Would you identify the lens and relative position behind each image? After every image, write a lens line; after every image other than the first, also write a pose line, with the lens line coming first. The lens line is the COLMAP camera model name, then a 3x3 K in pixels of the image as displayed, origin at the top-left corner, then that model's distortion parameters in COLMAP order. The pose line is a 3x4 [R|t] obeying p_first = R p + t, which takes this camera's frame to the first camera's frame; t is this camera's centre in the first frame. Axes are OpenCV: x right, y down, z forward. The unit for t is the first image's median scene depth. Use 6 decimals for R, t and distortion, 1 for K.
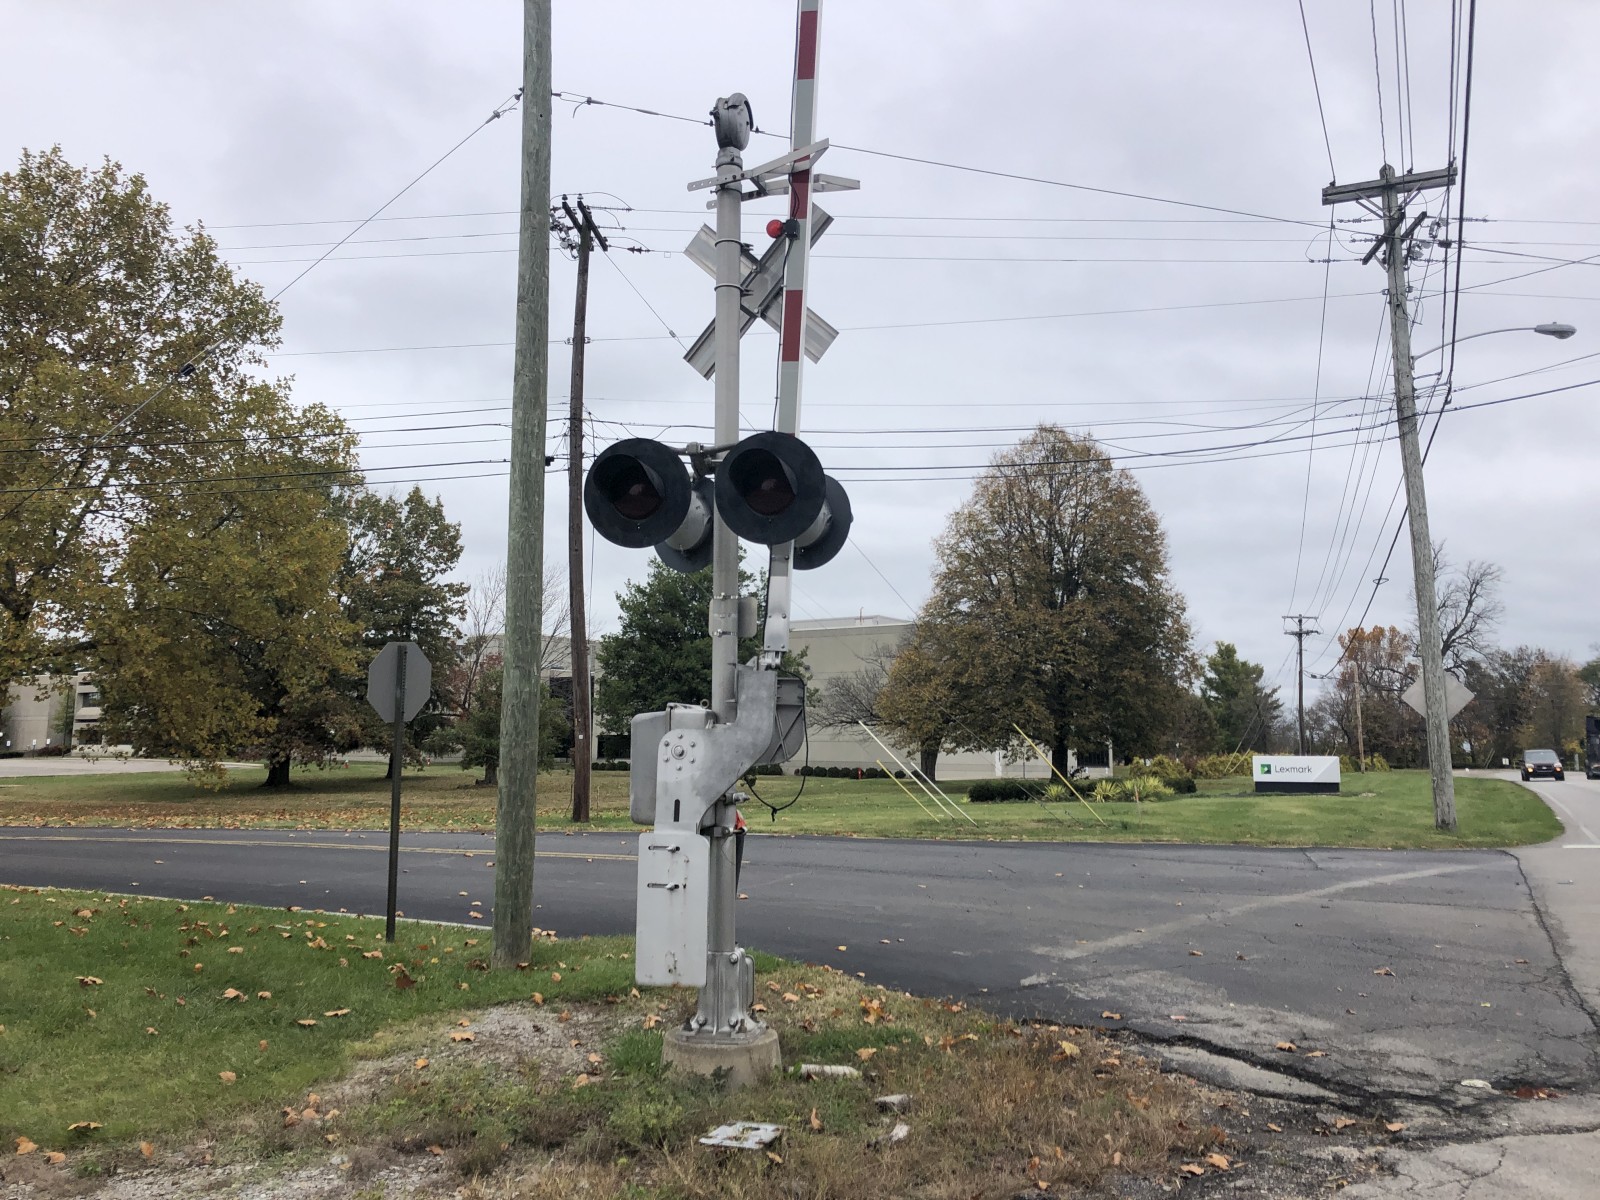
lens RADIAL K [[1296.4, 0, 779.4], [0, 1296.4, 596.1], [0, 0, 1]] dist [0.054568, -0.114415]
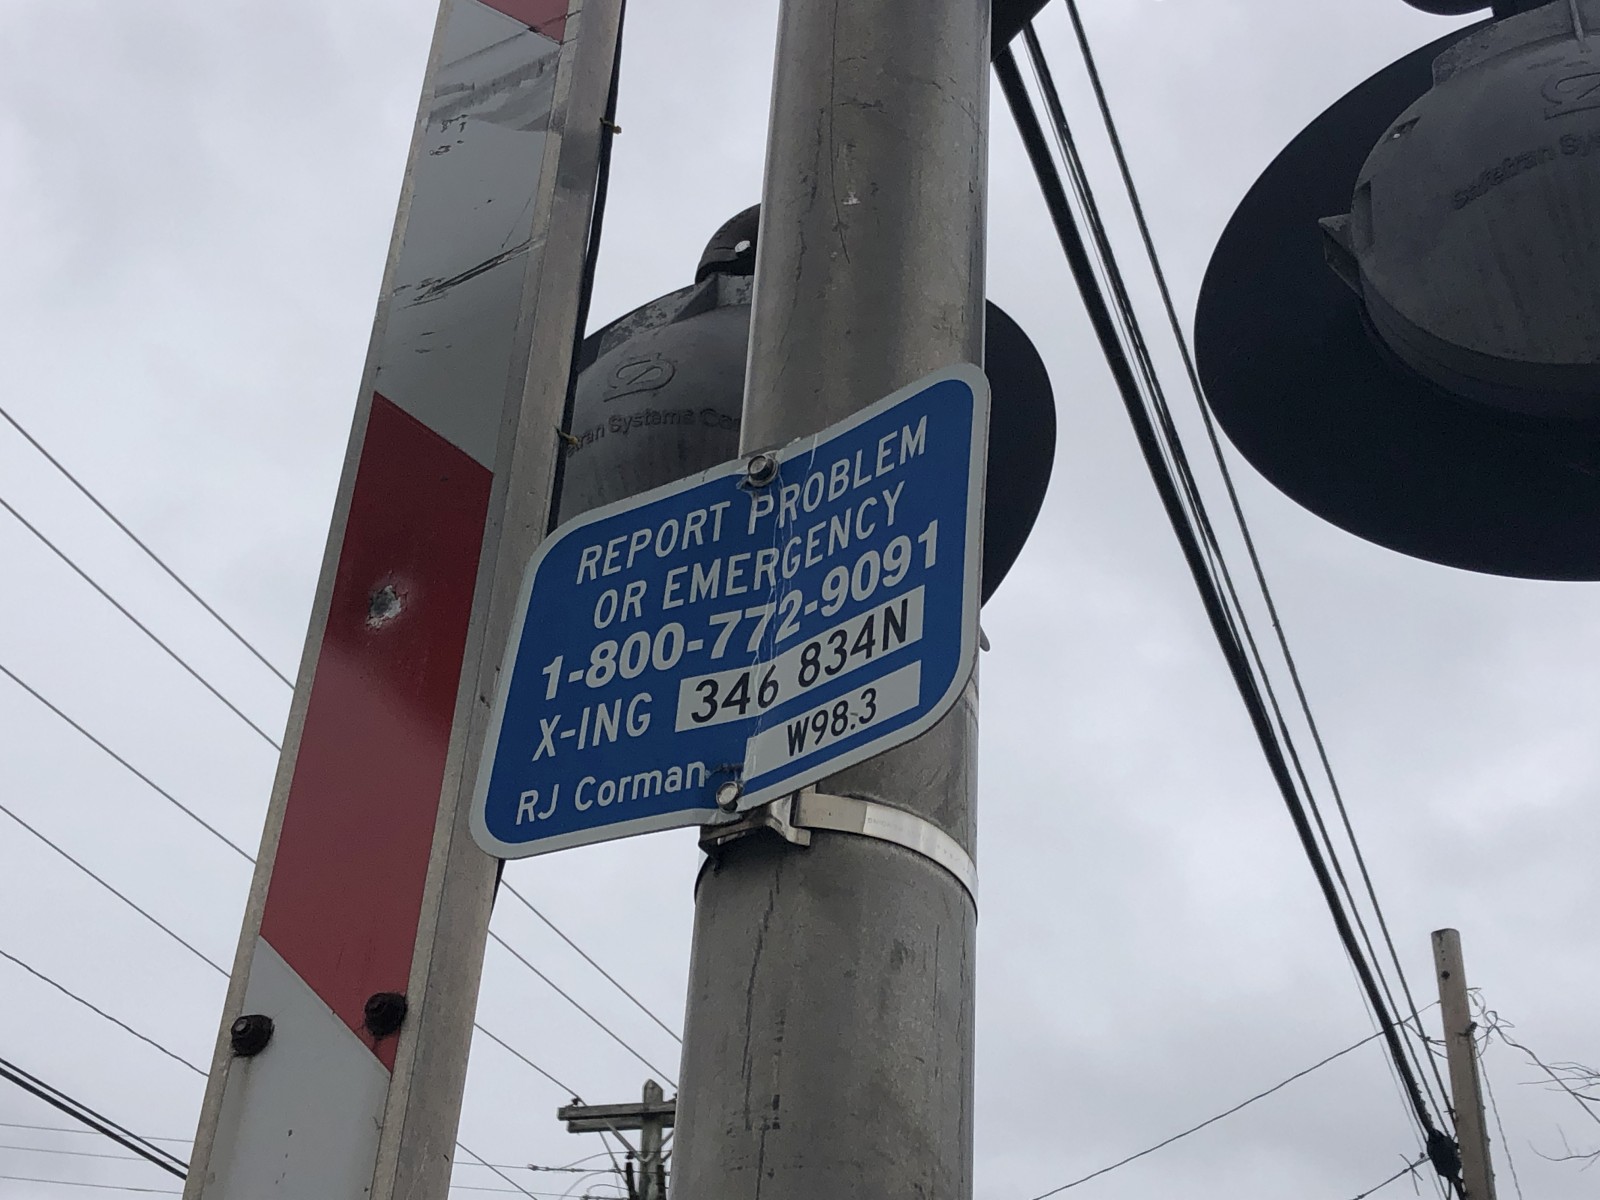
lens RADIAL K [[2462.1, 0, 800.0], [0, 2462.1, 600.0], [0, 0, 1]] dist [0.011076, -0.027404]
pose [[0.988015, 0.113882, 0.104202, 0.253693], [-0.059248, 0.903133, -0.425254, -0.021928], [-0.142537, 0.413983, 0.899056, -0.131713]]
